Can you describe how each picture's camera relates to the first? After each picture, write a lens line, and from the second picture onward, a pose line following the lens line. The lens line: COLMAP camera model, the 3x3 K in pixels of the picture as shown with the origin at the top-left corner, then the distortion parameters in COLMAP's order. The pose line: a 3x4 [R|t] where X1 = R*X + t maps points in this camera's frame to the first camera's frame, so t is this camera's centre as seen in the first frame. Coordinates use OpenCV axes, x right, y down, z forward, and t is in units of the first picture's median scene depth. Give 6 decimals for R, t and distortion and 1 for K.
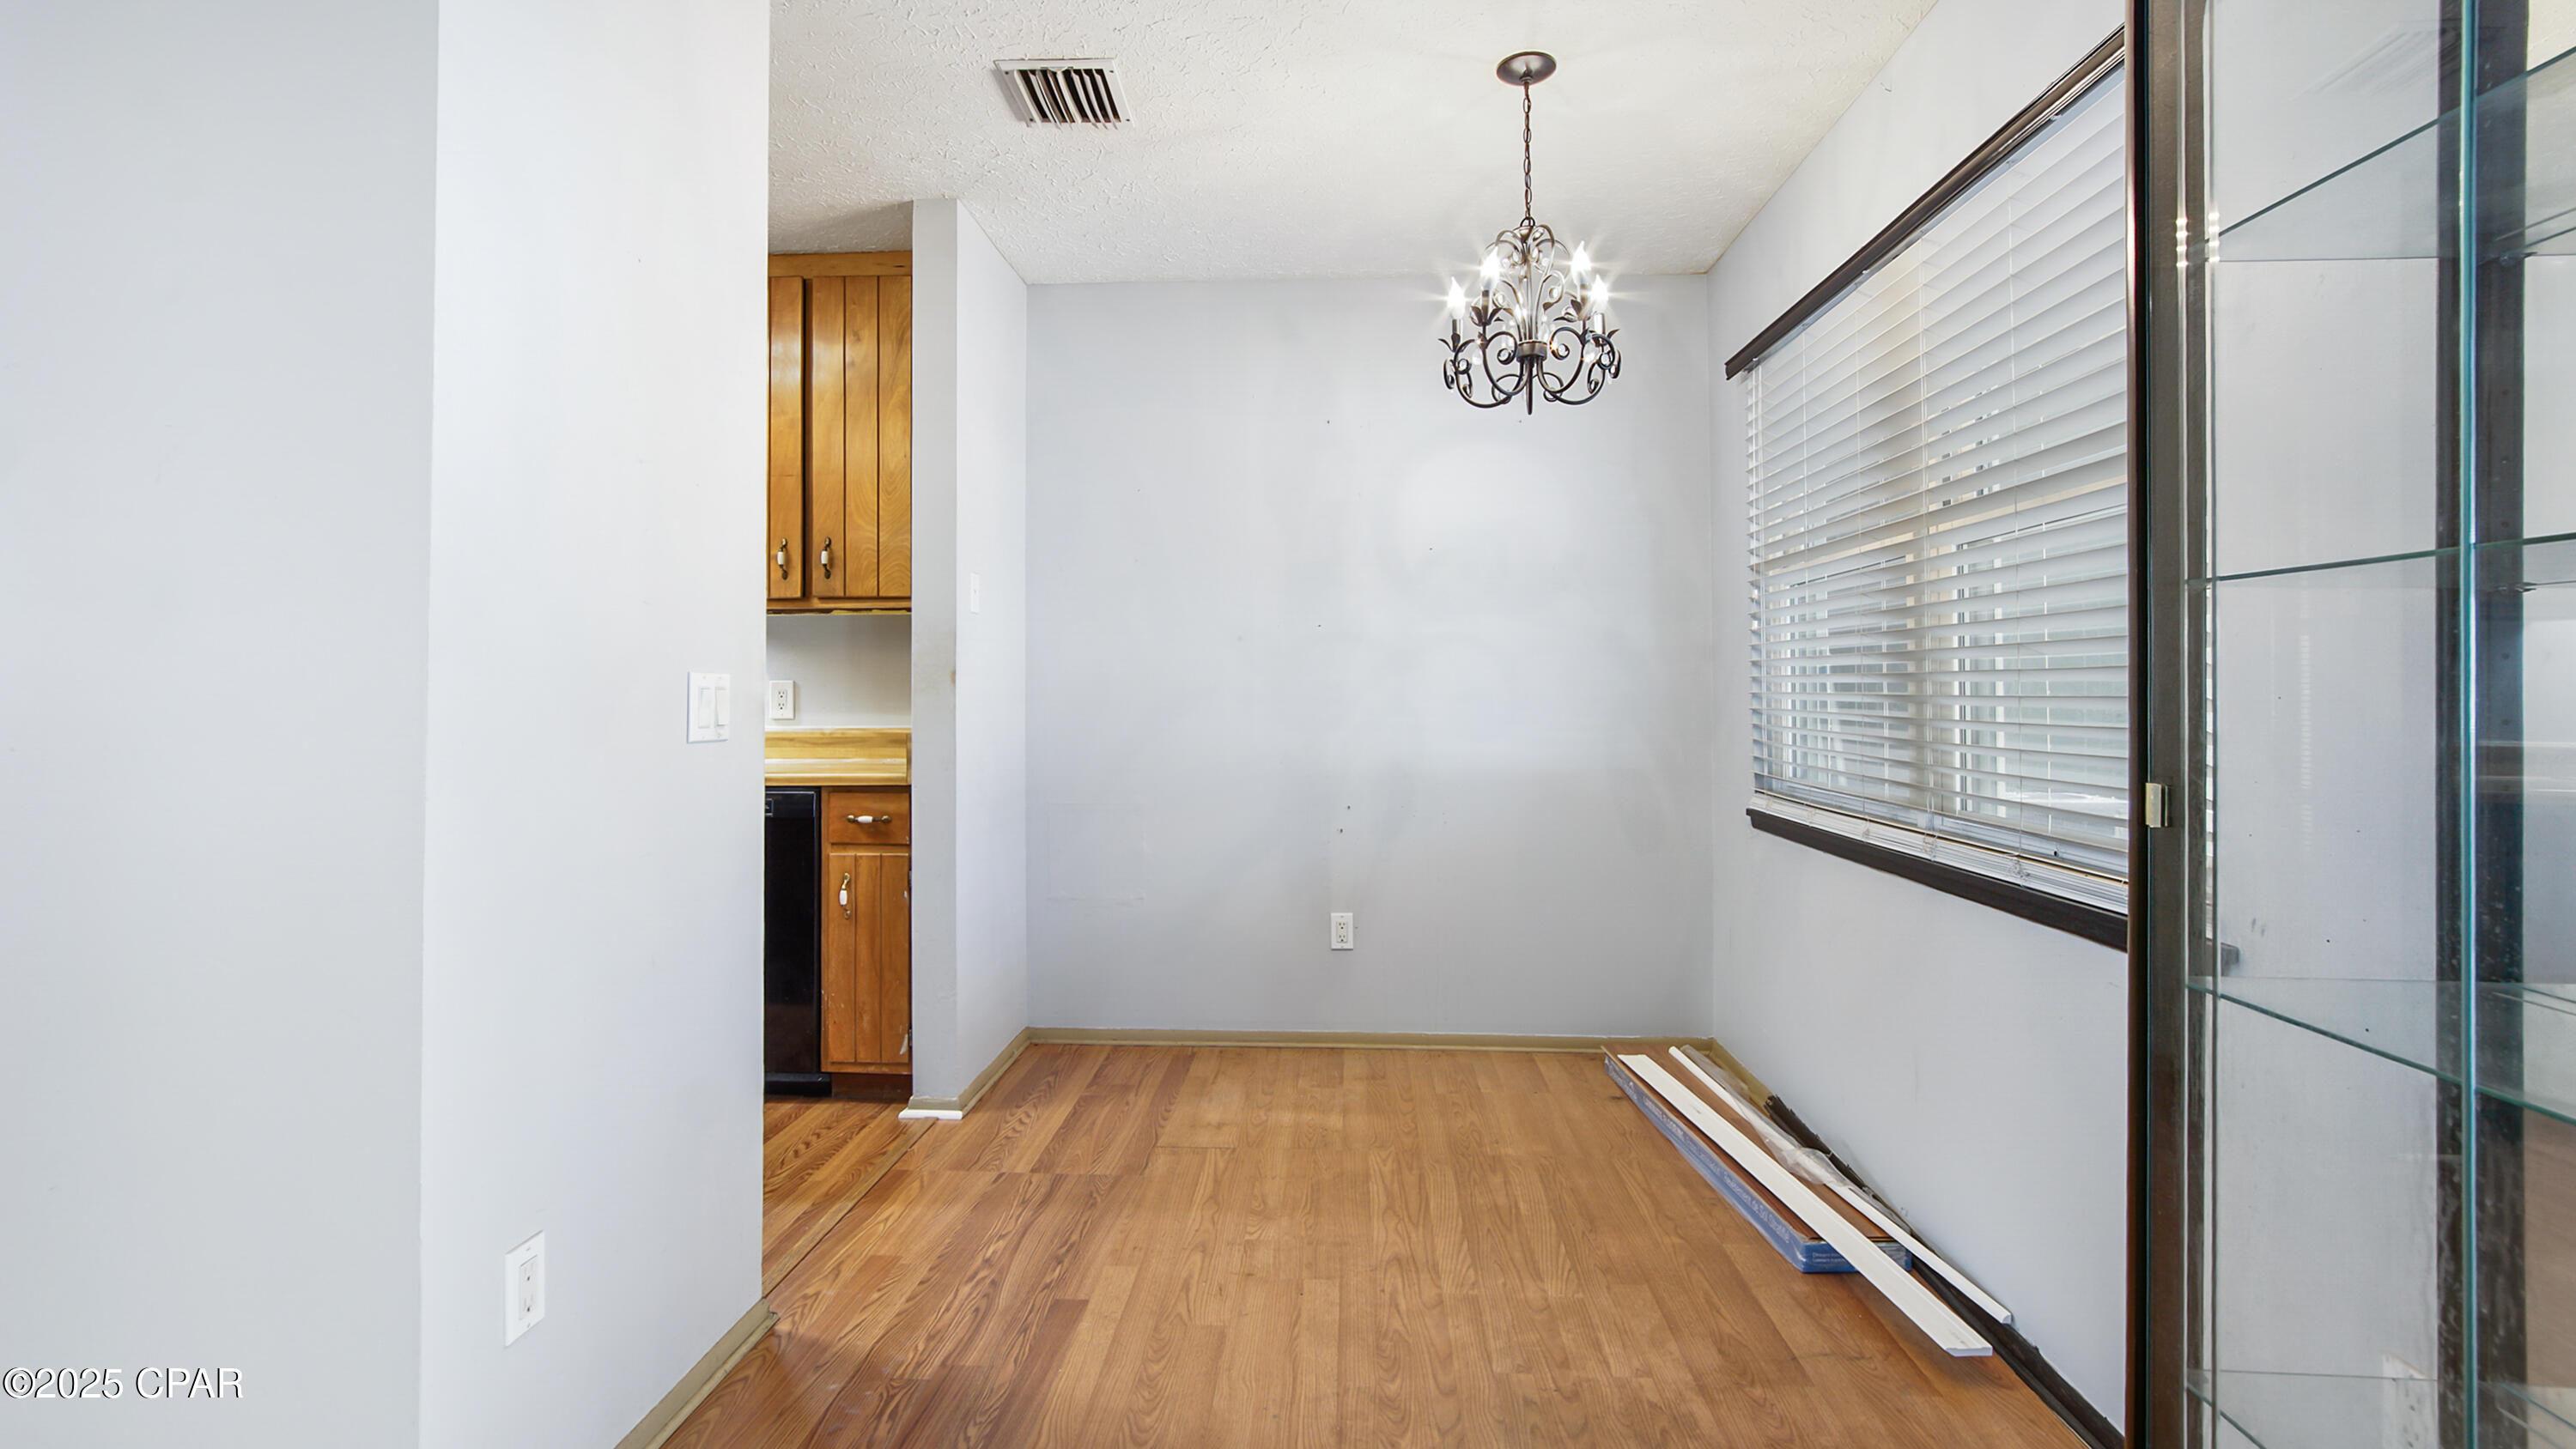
lens RADIAL K [[1157.5, 0, 1283.1], [0, 1157.5, 708.7], [0, 0, 1]] dist [-0.003274, 0.000553]
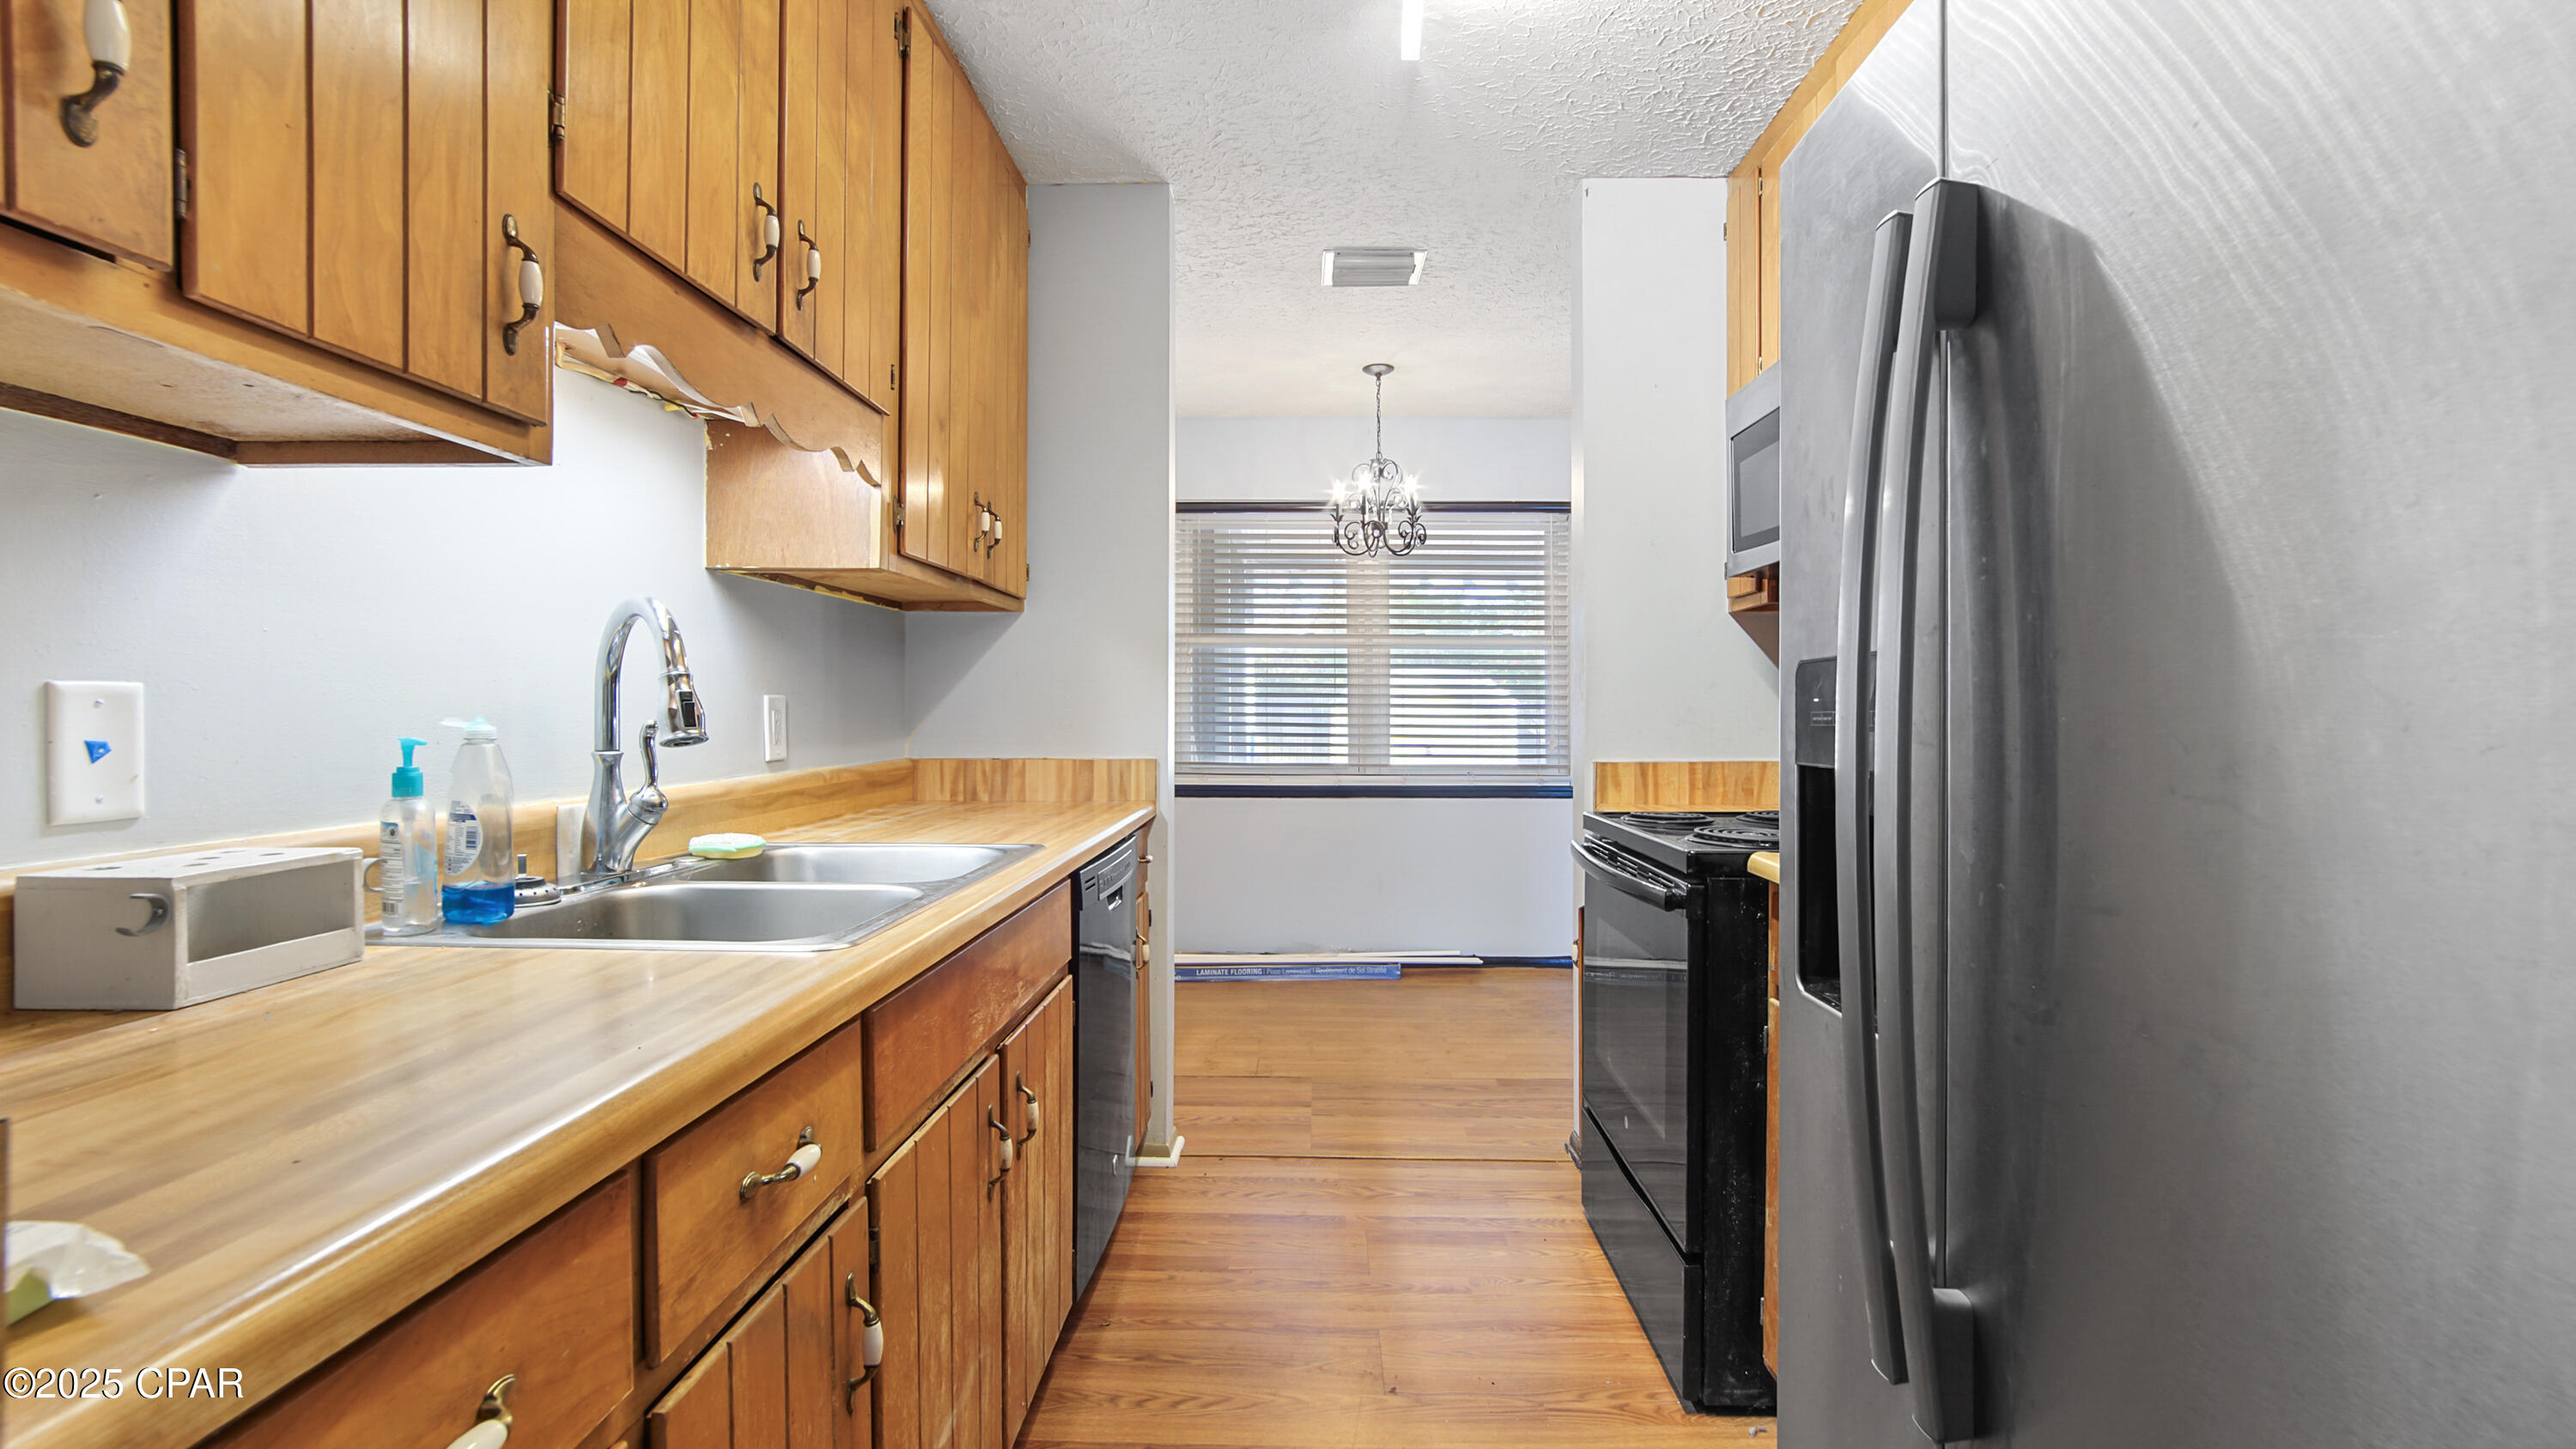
lens RADIAL K [[1157.5, 0, 1290.6], [0, 1157.5, 717.4], [0, 0, 1]] dist [-0.003274, 0.000553]
pose [[-0.038390, -0.003178, 0.999258, -1.596168], [0.004740, 0.999983, 0.003362, -0.012120], [-0.999252, 0.004866, -0.038374, 1.193135]]
